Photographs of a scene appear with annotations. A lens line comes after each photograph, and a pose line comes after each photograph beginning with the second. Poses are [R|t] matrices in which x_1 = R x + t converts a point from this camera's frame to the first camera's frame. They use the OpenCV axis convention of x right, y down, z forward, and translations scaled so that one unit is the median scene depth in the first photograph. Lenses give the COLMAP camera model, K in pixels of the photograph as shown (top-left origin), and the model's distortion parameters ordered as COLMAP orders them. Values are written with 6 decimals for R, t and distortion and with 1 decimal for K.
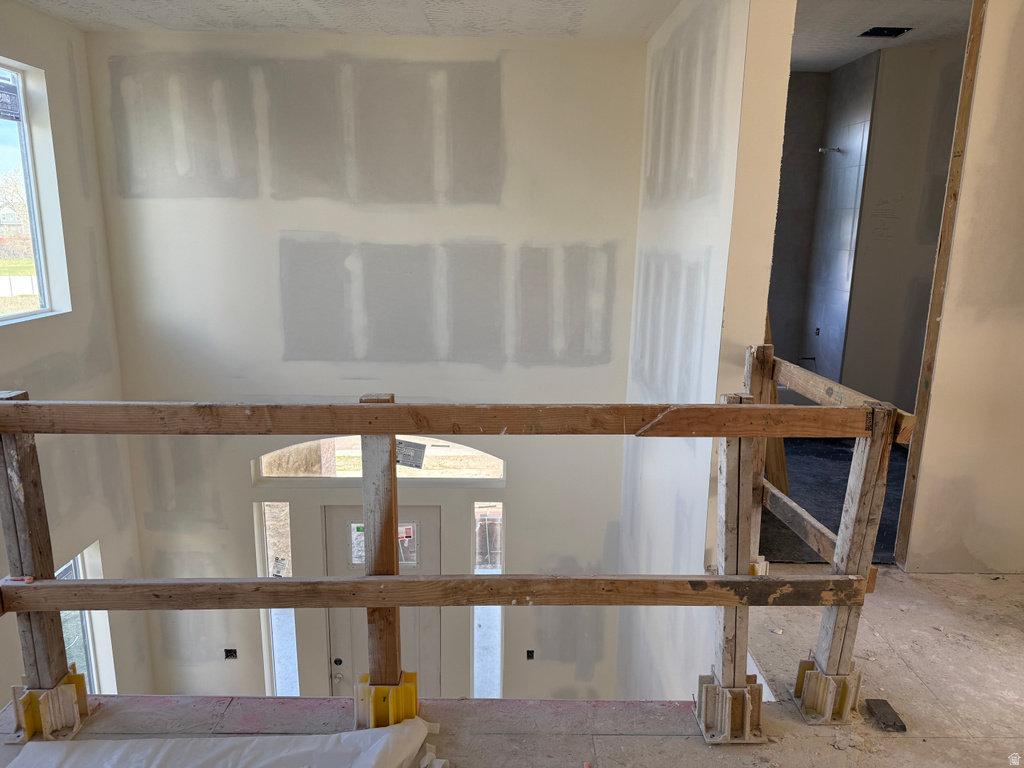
lens RADIAL K [[710.1, 0, 509.7], [0, 710.1, 390.5], [0, 0, 1]] dist [-0.007195, -0.008772]
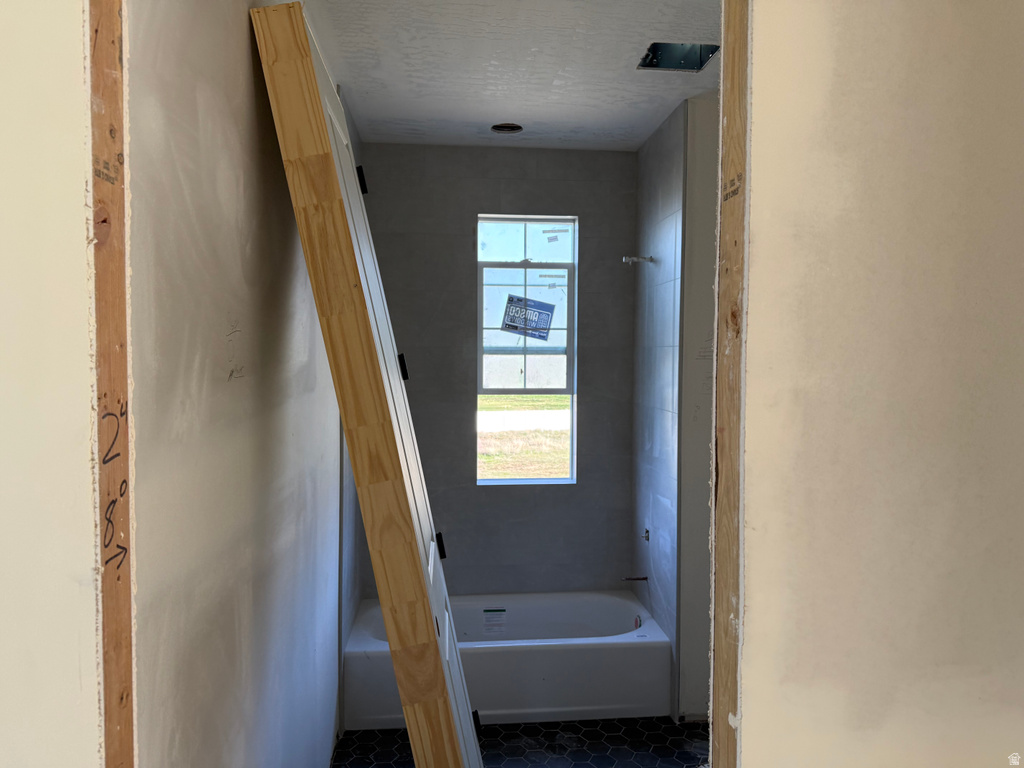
lens RADIAL K [[716.0, 0, 513.5], [0, 716.0, 389.0], [0, 0, 1]] dist [0.068891, -0.092949]
pose [[0.995359, -0.011004, 0.095603, 0.307209], [0.028484, 0.982615, -0.183456, -0.116313], [-0.091923, 0.185327, 0.978368, 0.431776]]
